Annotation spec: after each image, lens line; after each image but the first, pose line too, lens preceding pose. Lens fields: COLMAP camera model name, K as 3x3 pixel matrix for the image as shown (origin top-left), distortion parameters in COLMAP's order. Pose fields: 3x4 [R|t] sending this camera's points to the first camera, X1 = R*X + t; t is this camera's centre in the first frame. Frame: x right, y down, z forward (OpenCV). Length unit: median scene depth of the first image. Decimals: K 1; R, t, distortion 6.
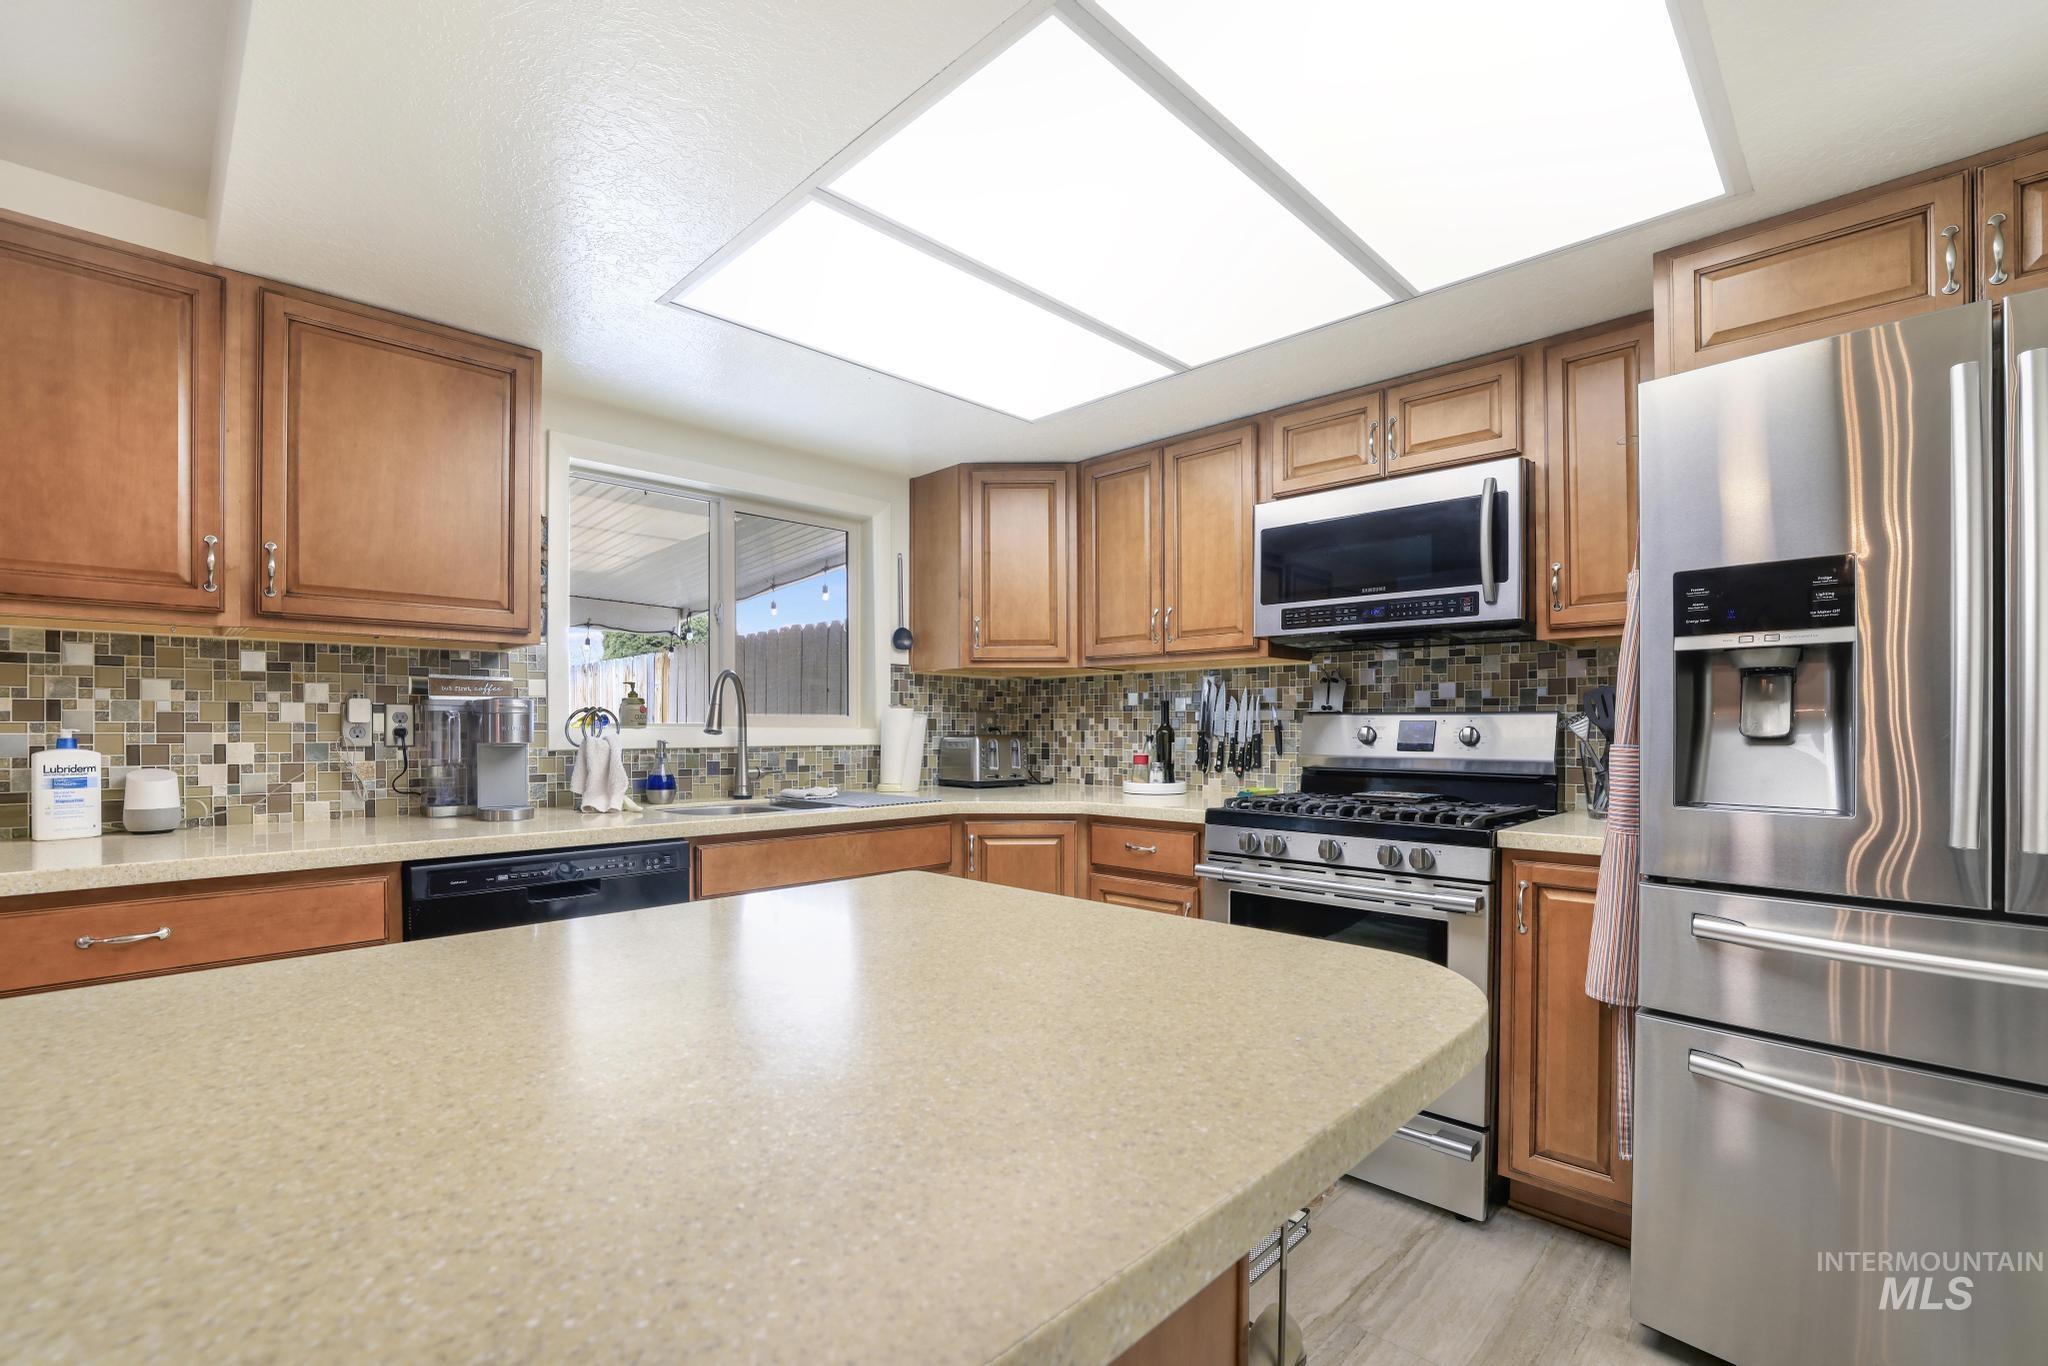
lens RADIAL K [[903.6, 0, 1005.5], [0, 903.6, 726.9], [0, 0, 1]] dist [-0.025889, 0.003273]
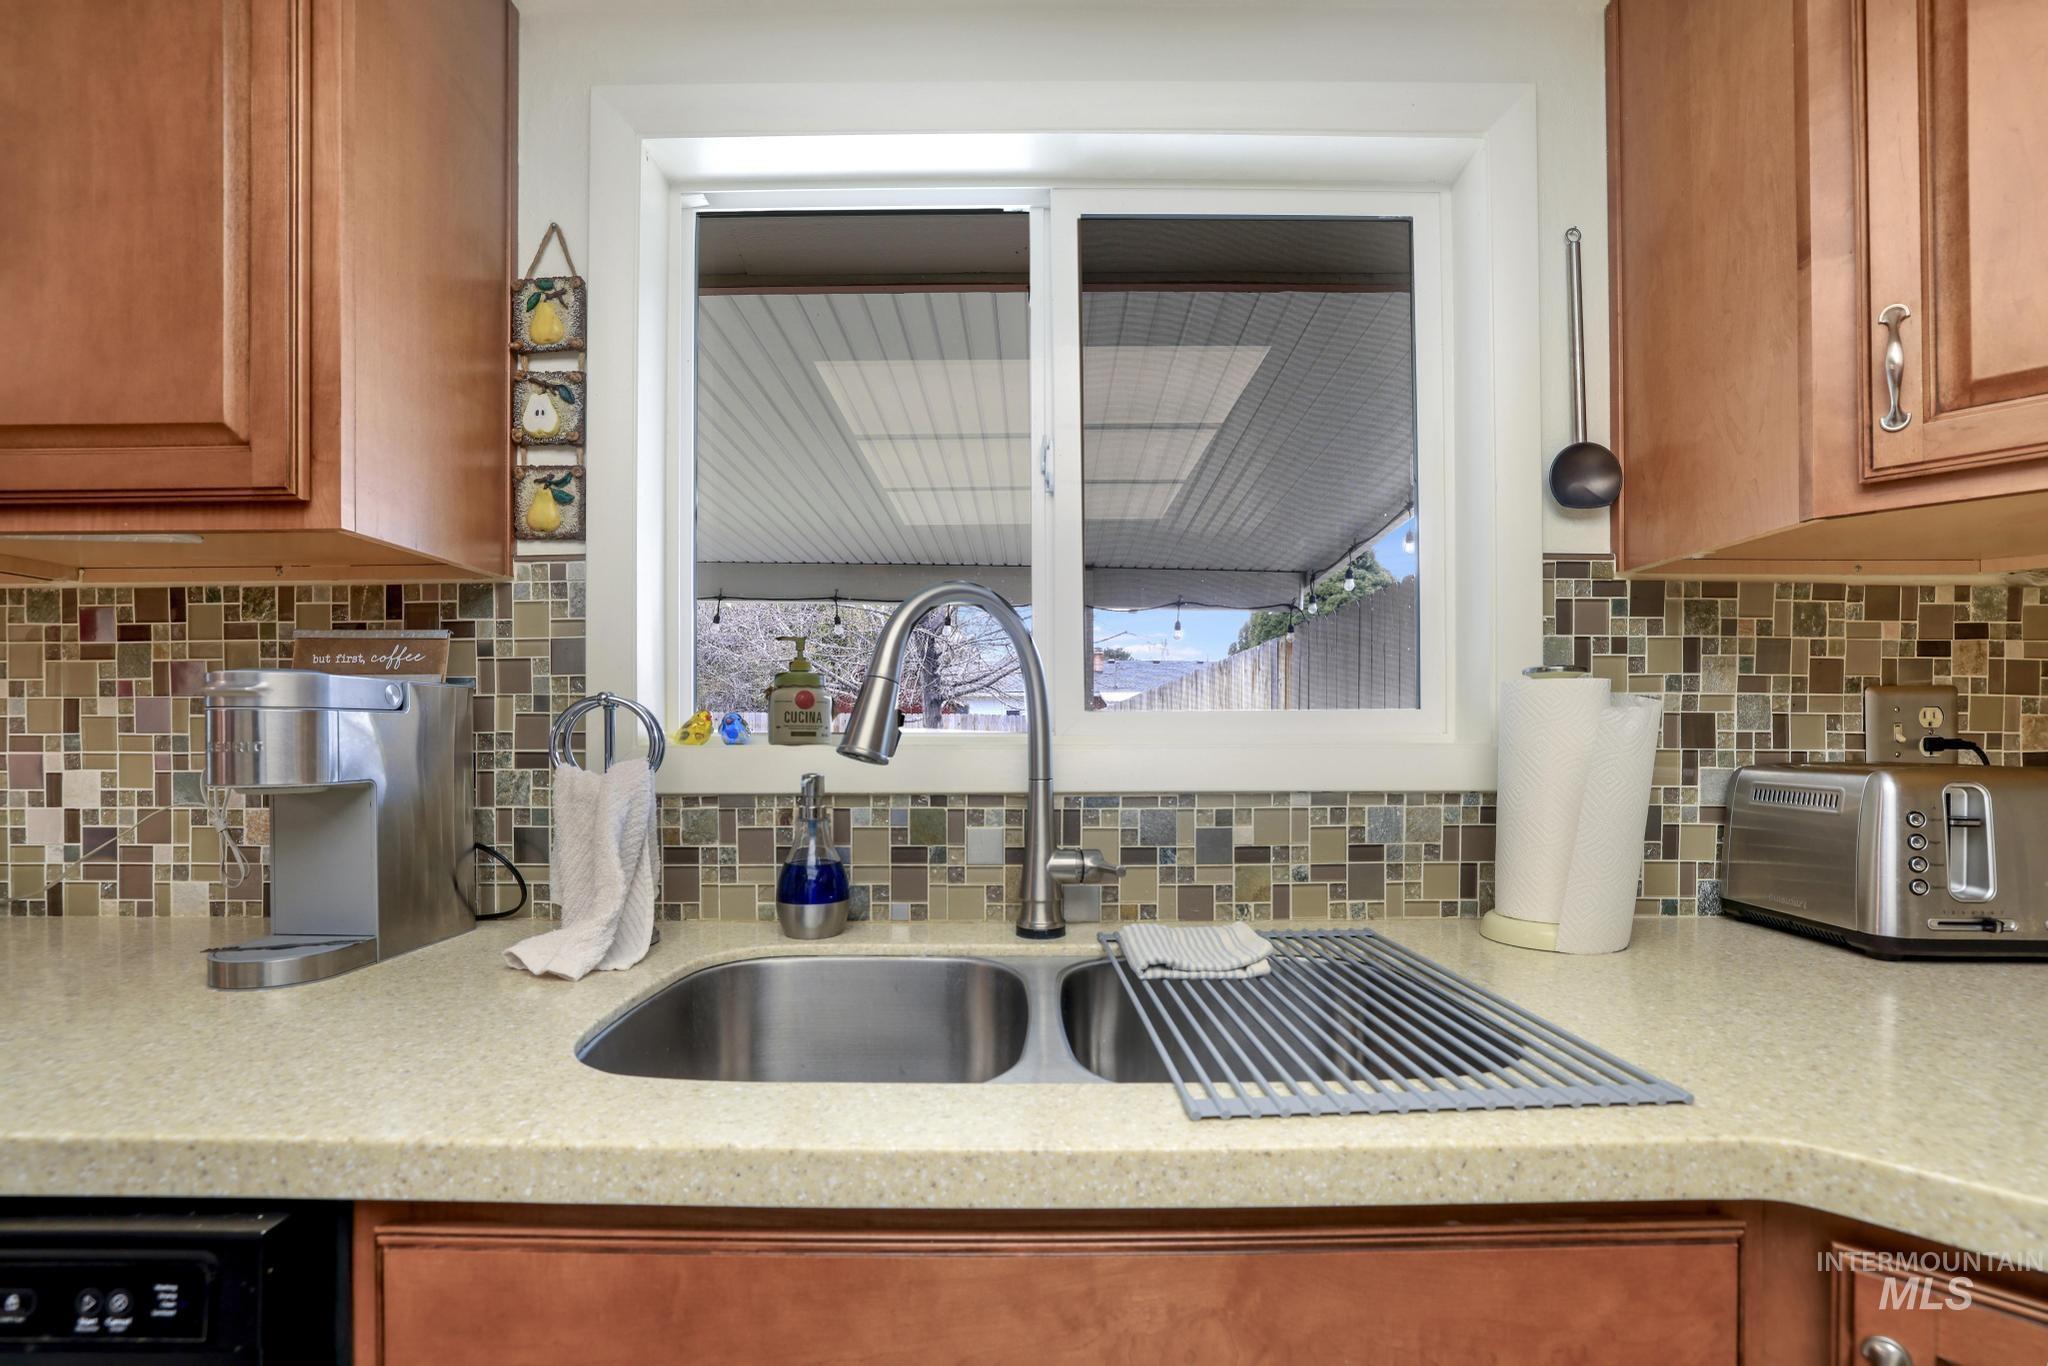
lens RADIAL K [[903.6, 0, 1014.9], [0, 903.6, 743.7], [0, 0, 1]] dist [-0.025889, 0.003273]
pose [[0.714487, 0.004618, -0.699633, -0.037140], [0.002648, 0.999953, 0.009304, -0.002004], [0.699644, -0.008500, 0.714441, 0.694733]]
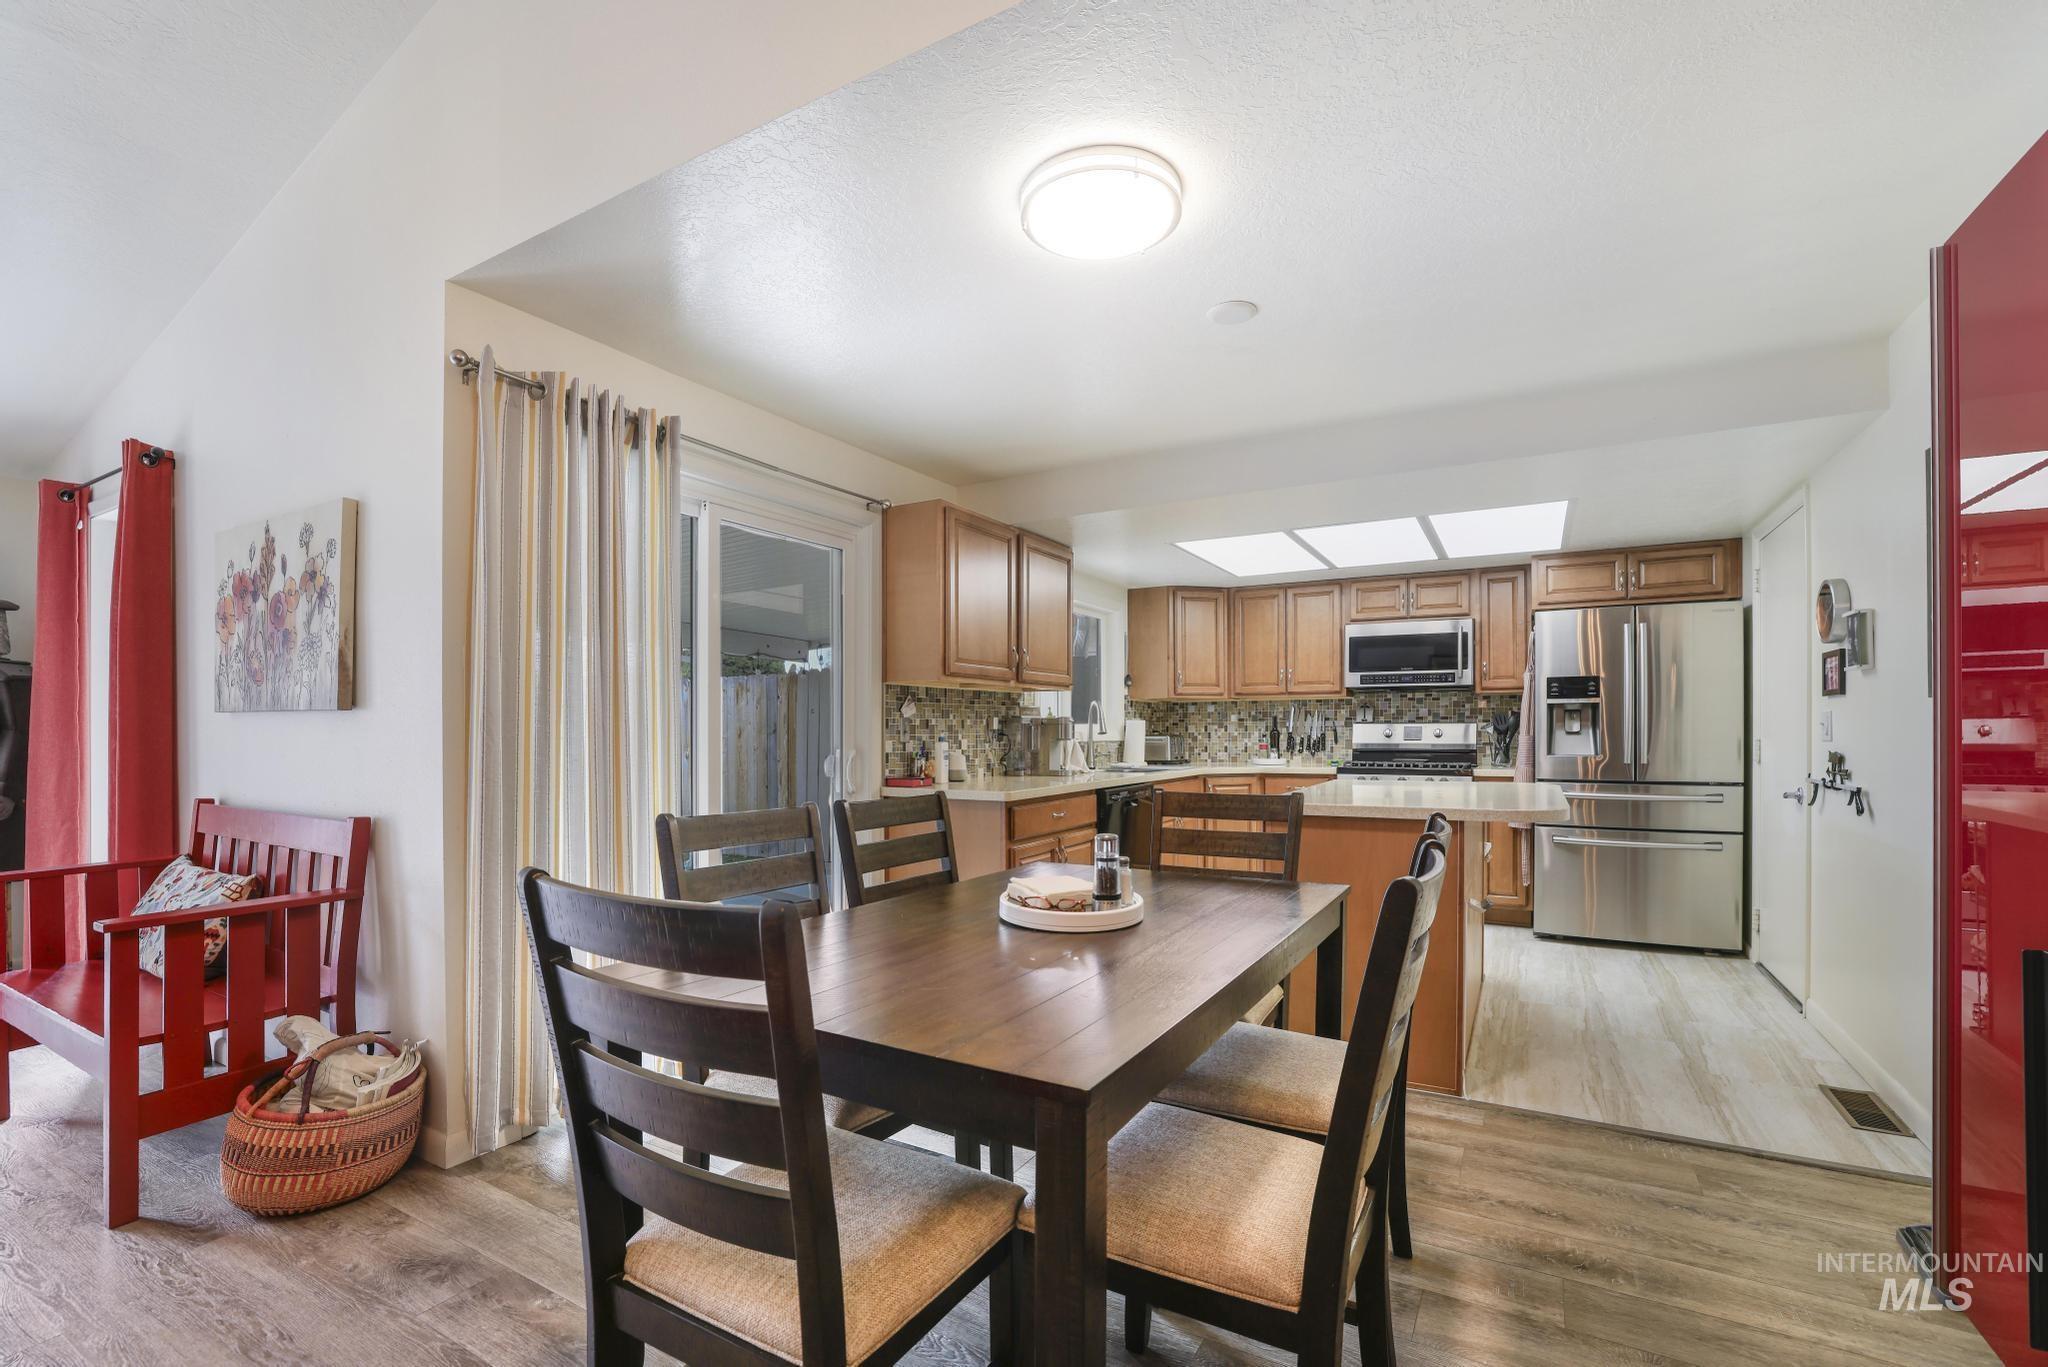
lens RADIAL K [[903.6, 0, 1016.0], [0, 903.6, 730.3], [0, 0, 1]] dist [-0.025889, 0.003273]
pose [[0.965168, -0.004849, 0.261585, -0.887121], [0.004987, 0.999988, 0.000136, -0.002162], [-0.261582, 0.001173, 0.965181, -0.726149]]
